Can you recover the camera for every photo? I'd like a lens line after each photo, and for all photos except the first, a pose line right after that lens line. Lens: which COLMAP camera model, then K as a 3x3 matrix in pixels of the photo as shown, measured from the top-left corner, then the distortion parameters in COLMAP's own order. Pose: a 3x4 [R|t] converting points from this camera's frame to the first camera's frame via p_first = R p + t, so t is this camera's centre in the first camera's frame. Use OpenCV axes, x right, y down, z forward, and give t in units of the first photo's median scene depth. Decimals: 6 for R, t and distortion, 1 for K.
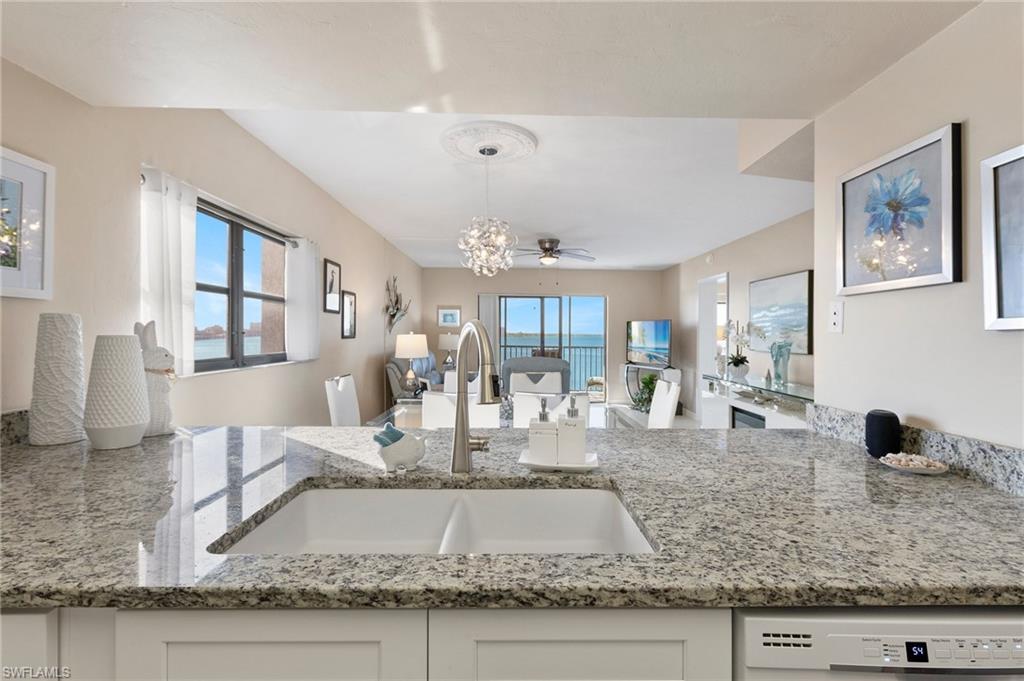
lens RADIAL K [[461.2, 0, 516.9], [0, 461.2, 335.4], [0, 0, 1]] dist [0.005625, -0.001772]
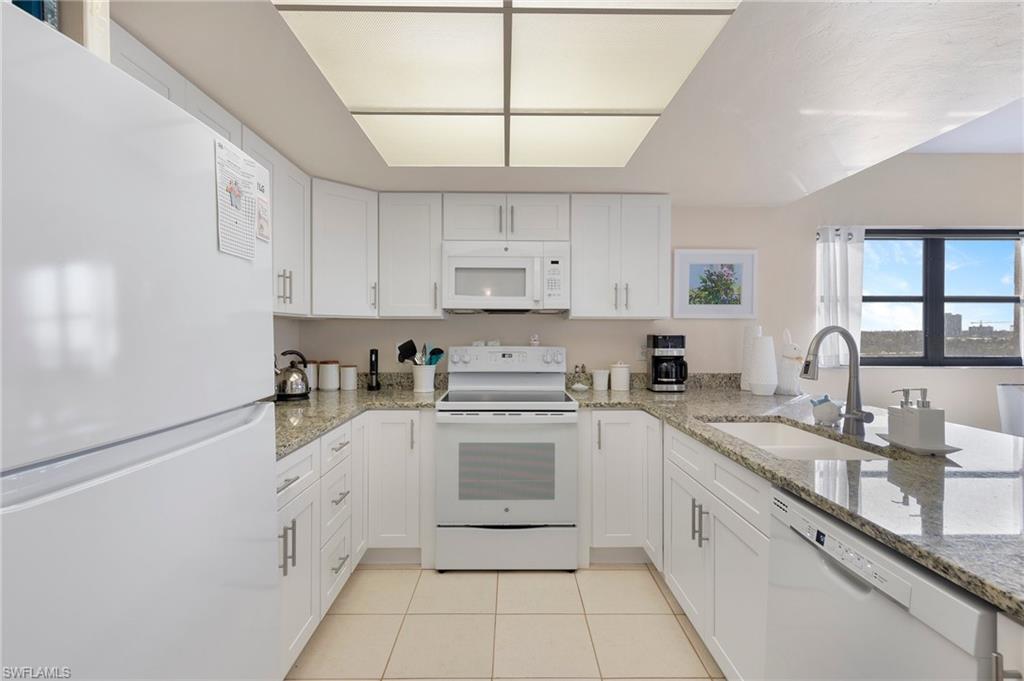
lens RADIAL K [[490.4, 0, 512.3], [0, 490.4, 332.8], [0, 0, 1]] dist [0.007469, -0.002422]
pose [[-0.007528, -0.006813, -0.999948, 0.586471], [-0.005044, 0.999964, -0.006775, 0.001907], [0.999959, 0.004992, -0.007562, -0.006997]]
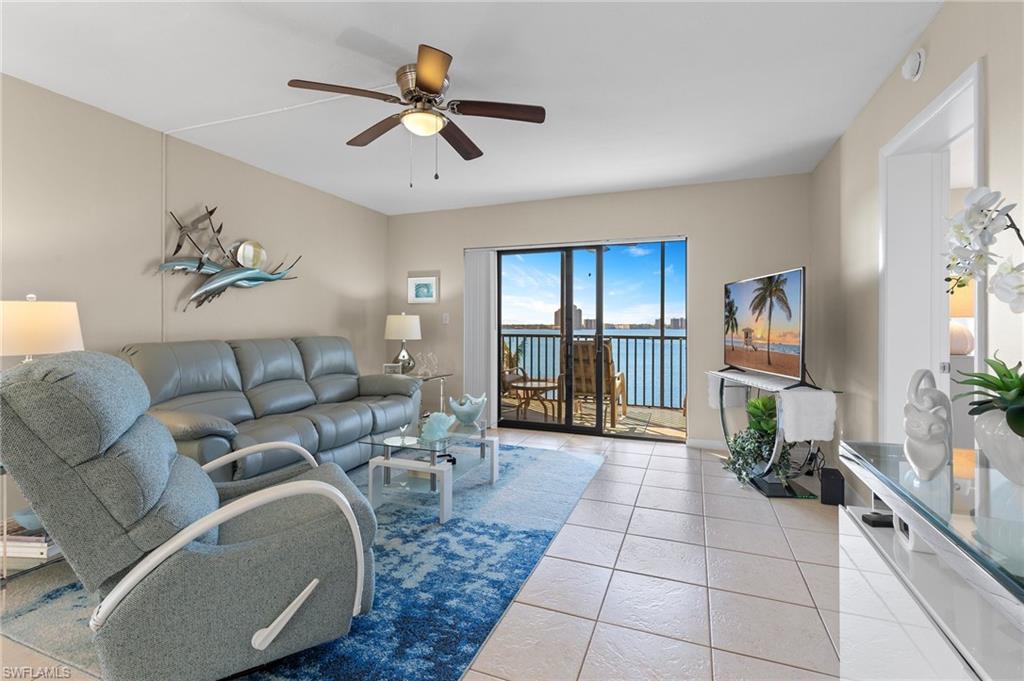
lens RADIAL K [[461.2, 0, 516.8], [0, 461.2, 320.9], [0, 0, 1]] dist [0.005625, -0.001772]
pose [[0.927853, -0.012035, -0.372753, 0.621455], [0.005696, 0.999820, -0.018103, 0.048185], [0.372904, 0.014673, 0.927754, 1.326388]]
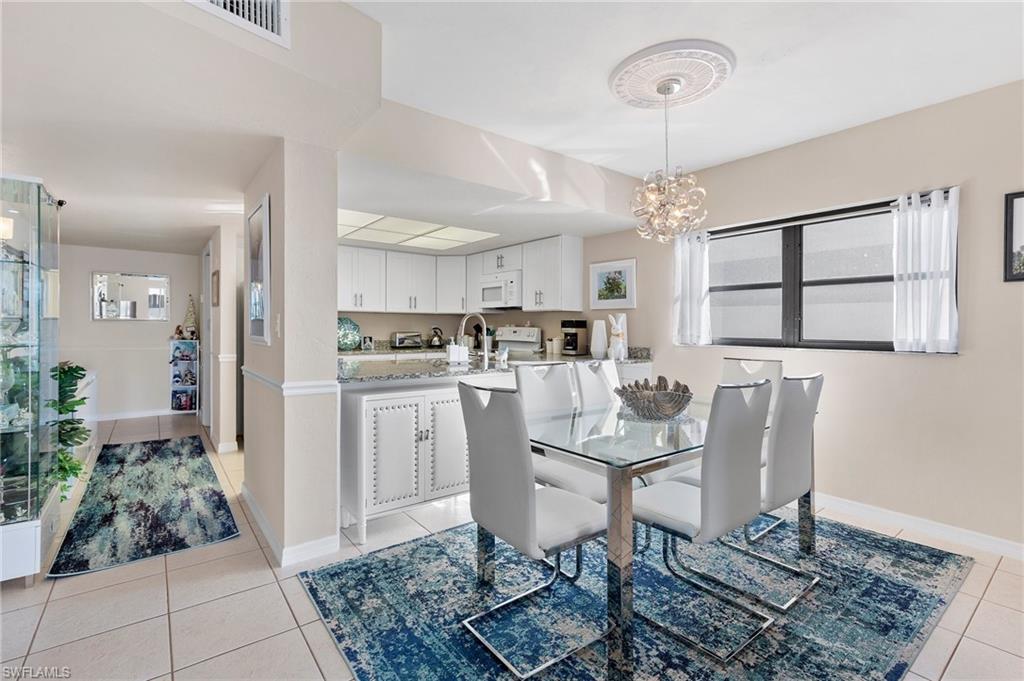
lens RADIAL K [[461.2, 0, 516.0], [0, 461.2, 336.0], [0, 0, 1]] dist [0.005625, -0.001772]
pose [[-0.797166, 0.001725, -0.603758, 0.654975], [-0.012345, 0.999740, 0.019157, 0.024862], [0.603634, 0.022725, -0.796938, 1.507967]]
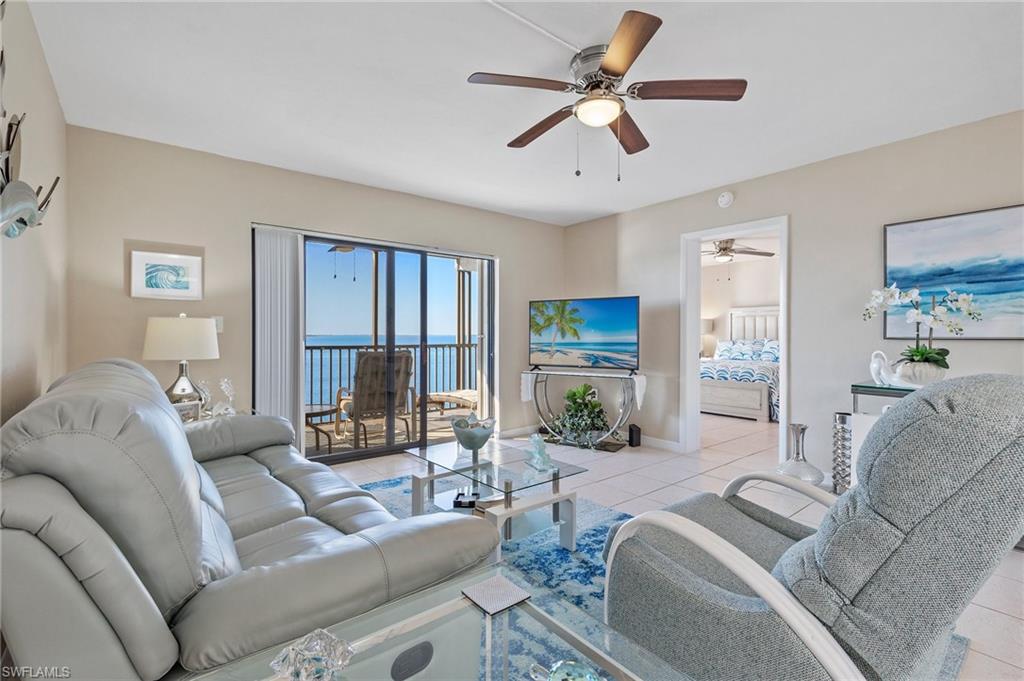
lens RADIAL K [[461.2, 0, 515.0], [0, 461.2, 333.1], [0, 0, 1]] dist [0.005625, -0.001772]
pose [[0.785745, -0.010192, 0.618467, -0.458722], [0.013156, 0.999913, -0.000237, 0.036035], [-0.618411, 0.008322, 0.785811, 1.529161]]
